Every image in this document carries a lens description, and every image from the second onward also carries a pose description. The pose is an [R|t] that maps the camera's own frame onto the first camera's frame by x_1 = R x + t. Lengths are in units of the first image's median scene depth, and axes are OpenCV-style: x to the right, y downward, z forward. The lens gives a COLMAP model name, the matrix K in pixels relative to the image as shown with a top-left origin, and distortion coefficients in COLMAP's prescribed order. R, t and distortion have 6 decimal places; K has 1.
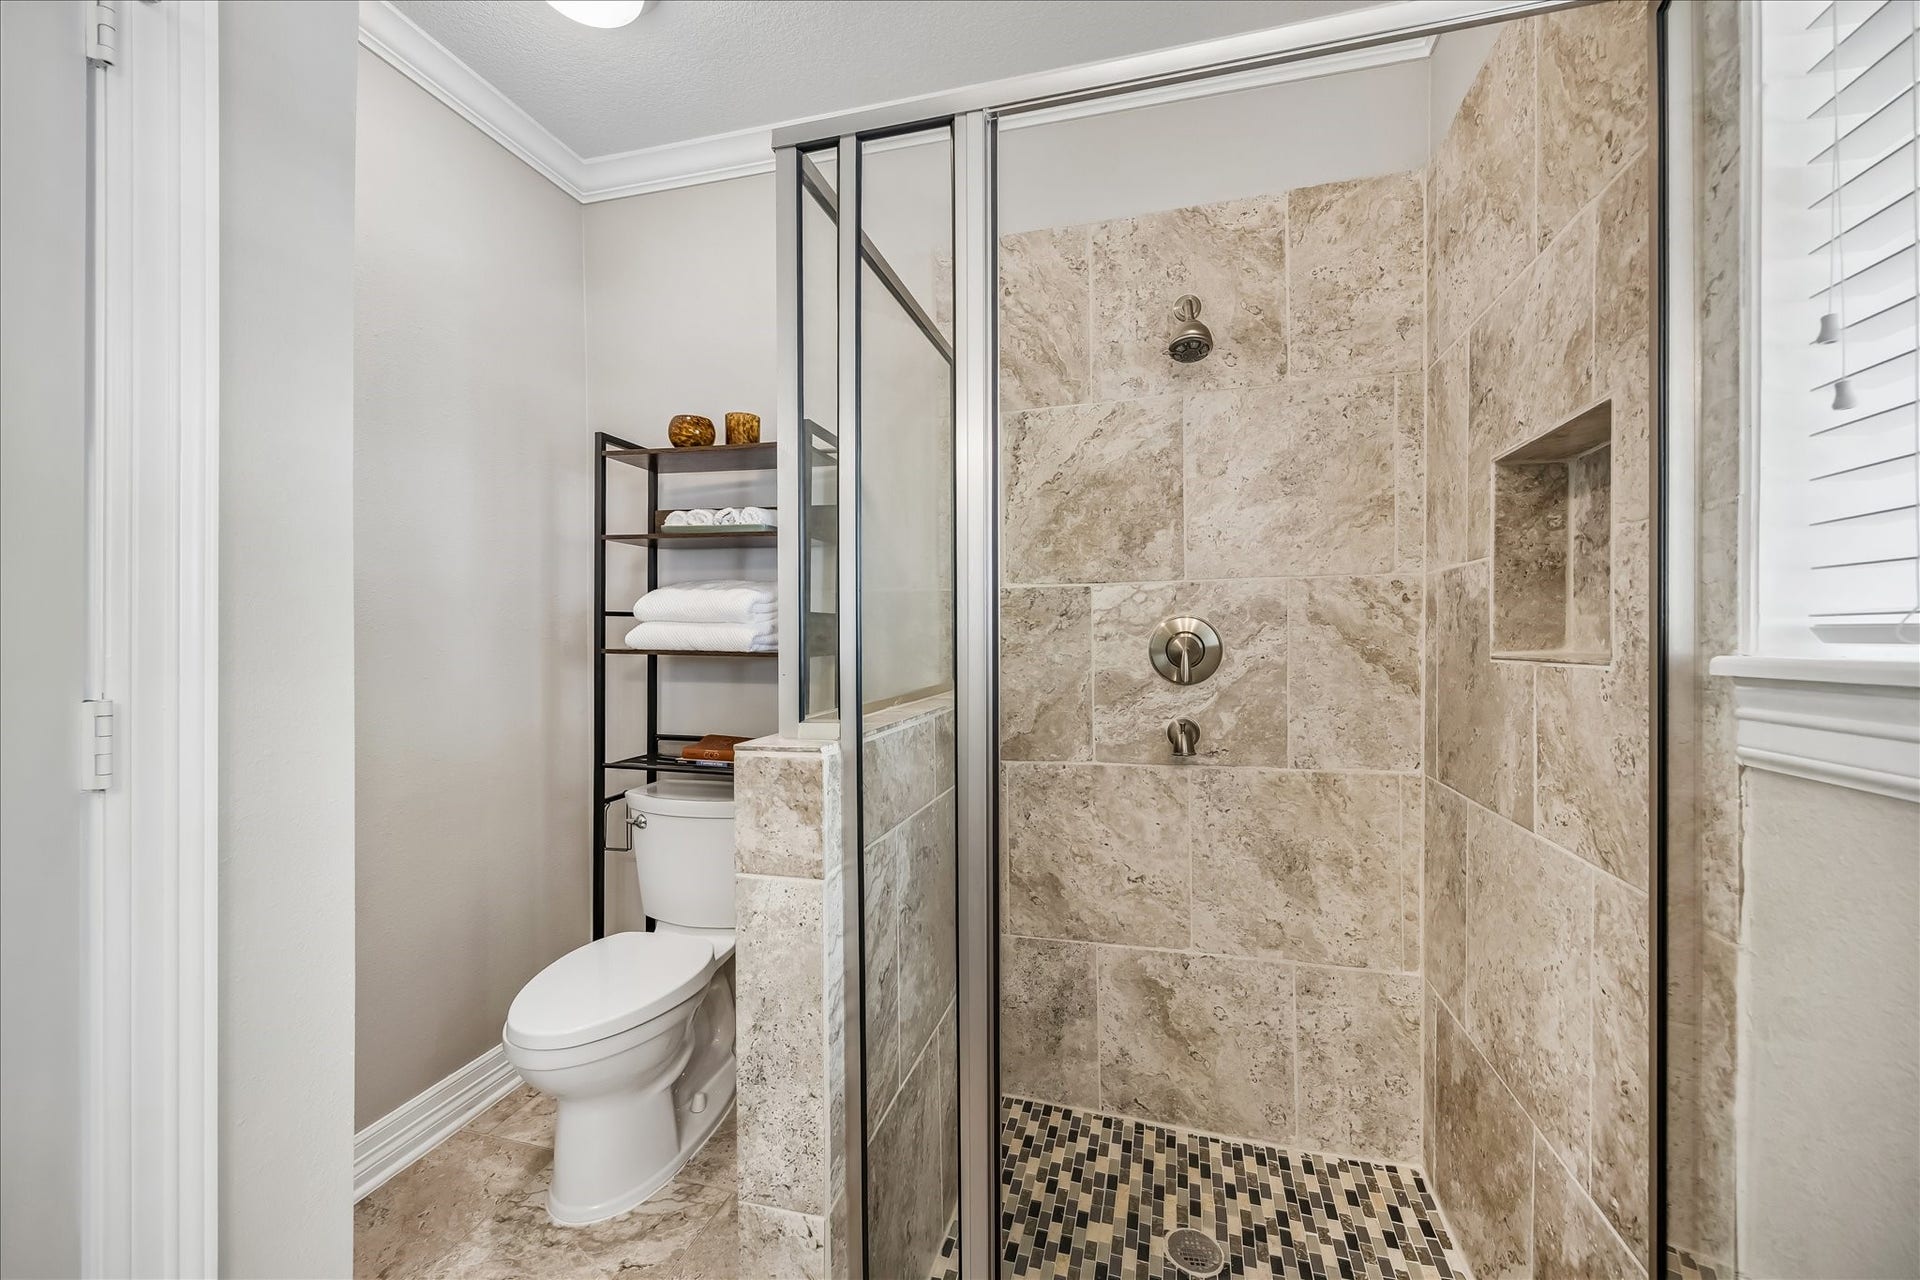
lens RADIAL K [[779.8, 0, 960.0], [0, 779.8, 640.0], [0, 0, 1]] dist [0.013993, 0.000018]
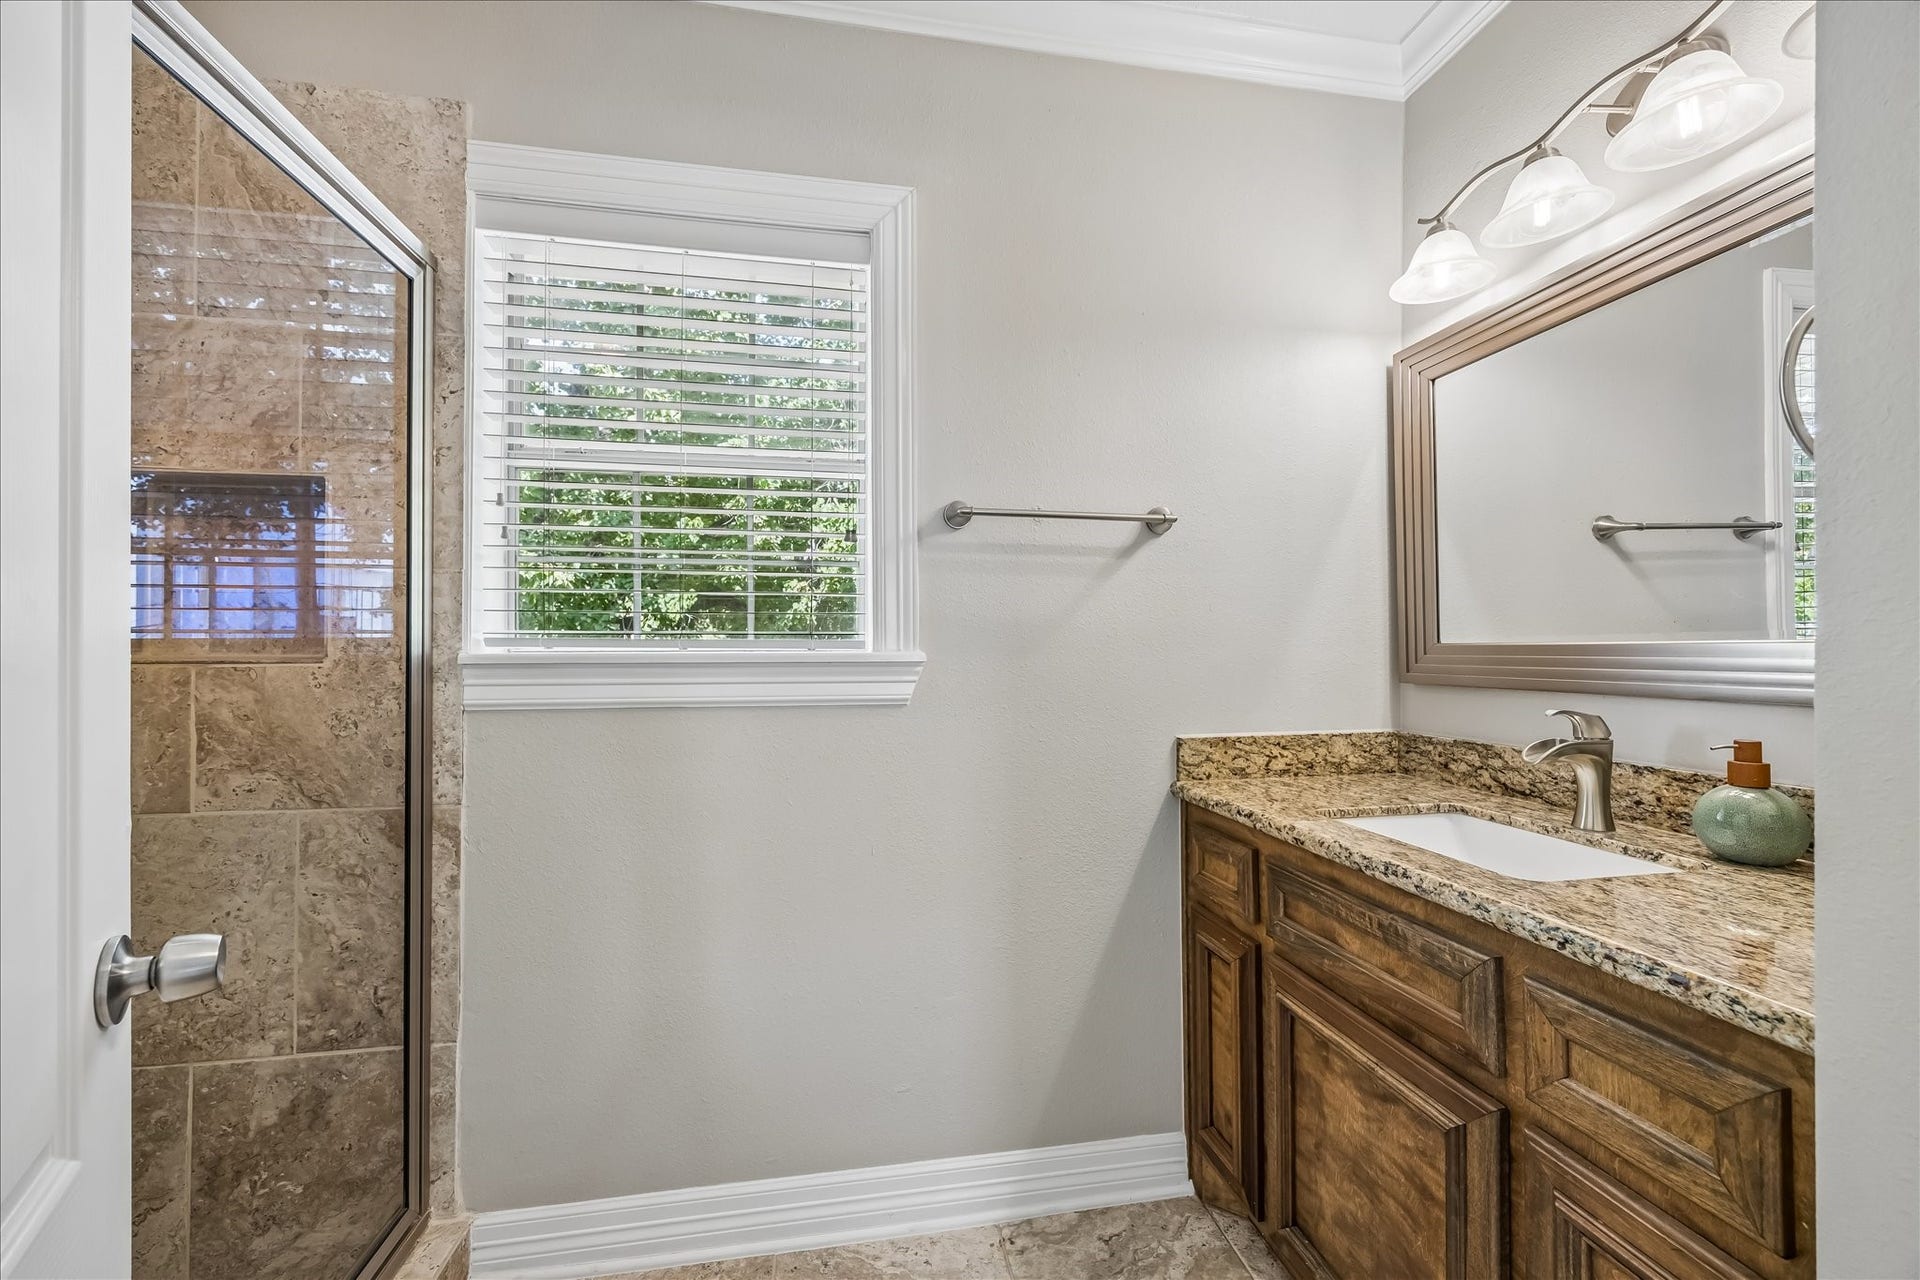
lens RADIAL K [[779.8, 0, 960.0], [0, 779.8, 640.0], [0, 0, 1]] dist [0.013993, 0.000018]
pose [[-0.424333, 0.009560, 0.905456, -1.209165], [0.002123, 0.999952, -0.009563, 0.008073], [-0.905504, -0.002135, -0.424333, 0.703547]]
